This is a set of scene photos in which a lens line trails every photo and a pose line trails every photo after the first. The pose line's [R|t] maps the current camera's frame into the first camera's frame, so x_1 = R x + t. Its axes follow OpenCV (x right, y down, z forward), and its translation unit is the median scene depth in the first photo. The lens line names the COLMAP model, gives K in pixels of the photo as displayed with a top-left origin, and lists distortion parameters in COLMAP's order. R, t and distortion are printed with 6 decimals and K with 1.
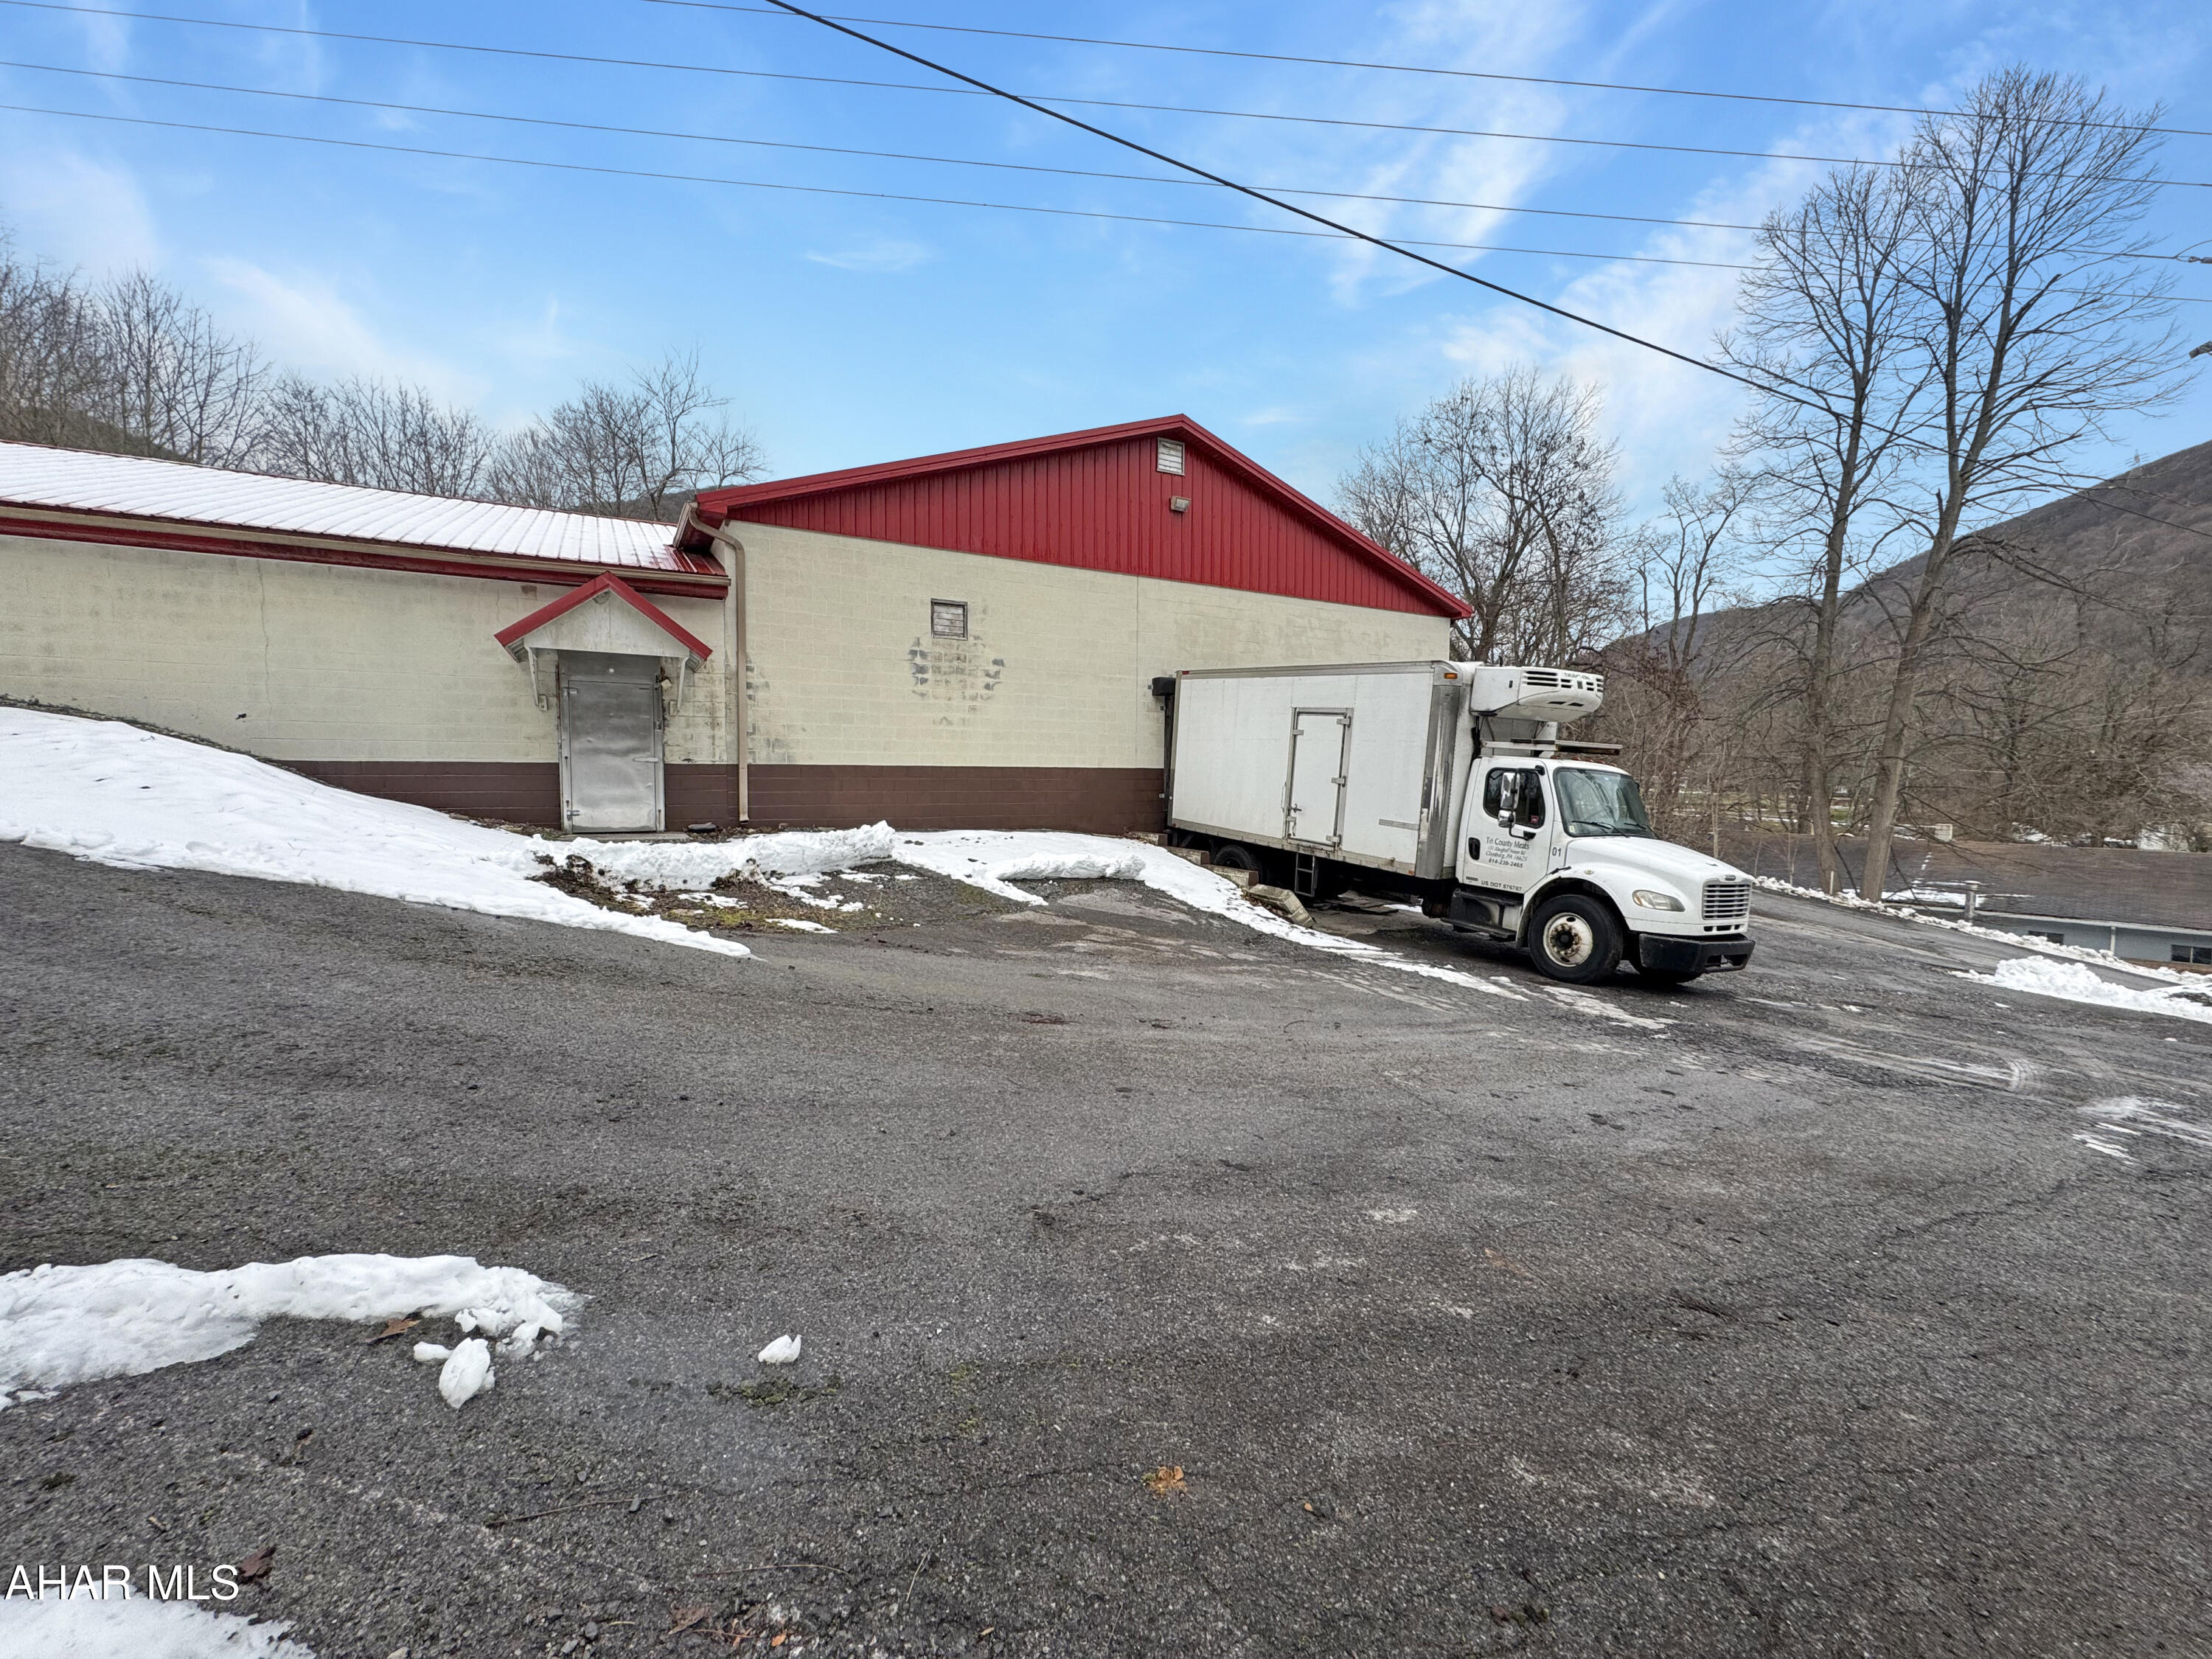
lens RADIAL K [[870.0, 0, 1106.0], [0, 870.0, 829.5], [0, 0, 1]] dist [-0.002004, -0.000146]
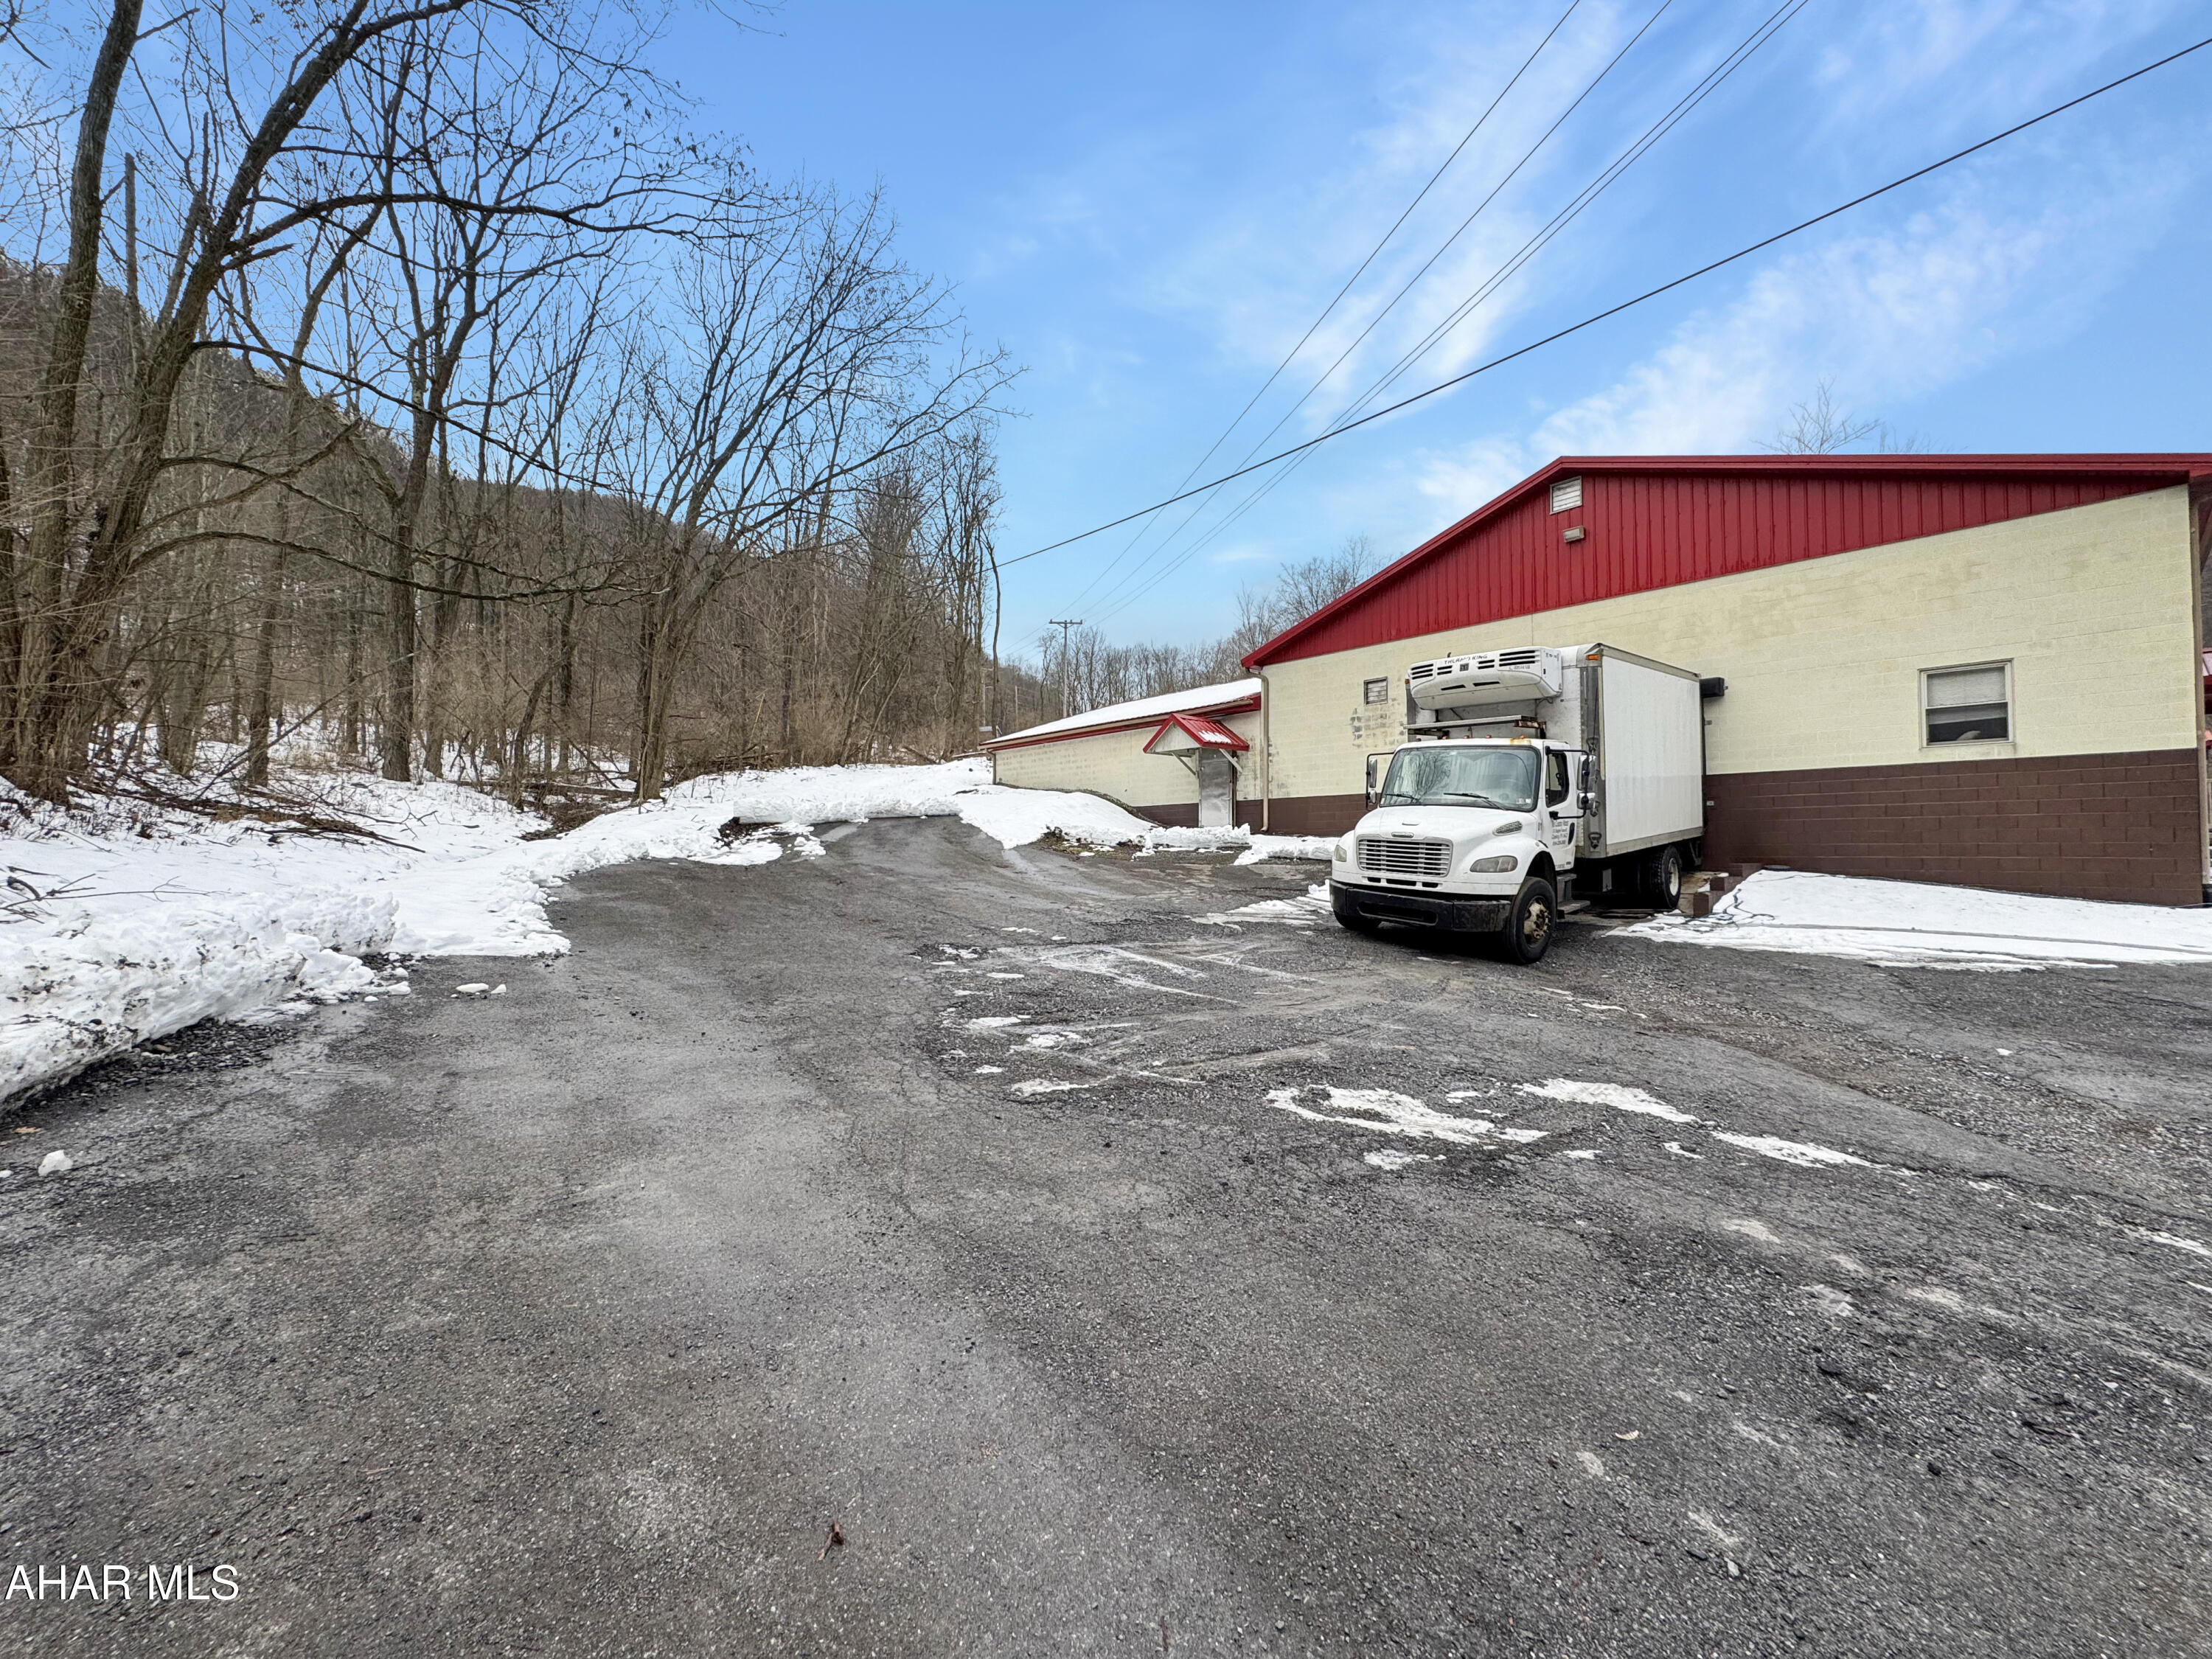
lens RADIAL K [[870.0, 0, 1106.0], [0, 870.0, 829.5], [0, 0, 1]] dist [-0.002004, -0.000146]
pose [[0.218173, -0.031014, -0.975417, 1.198971], [-0.062354, 0.997010, -0.045648, 0.085589], [0.973916, 0.070780, 0.215587, 0.290006]]
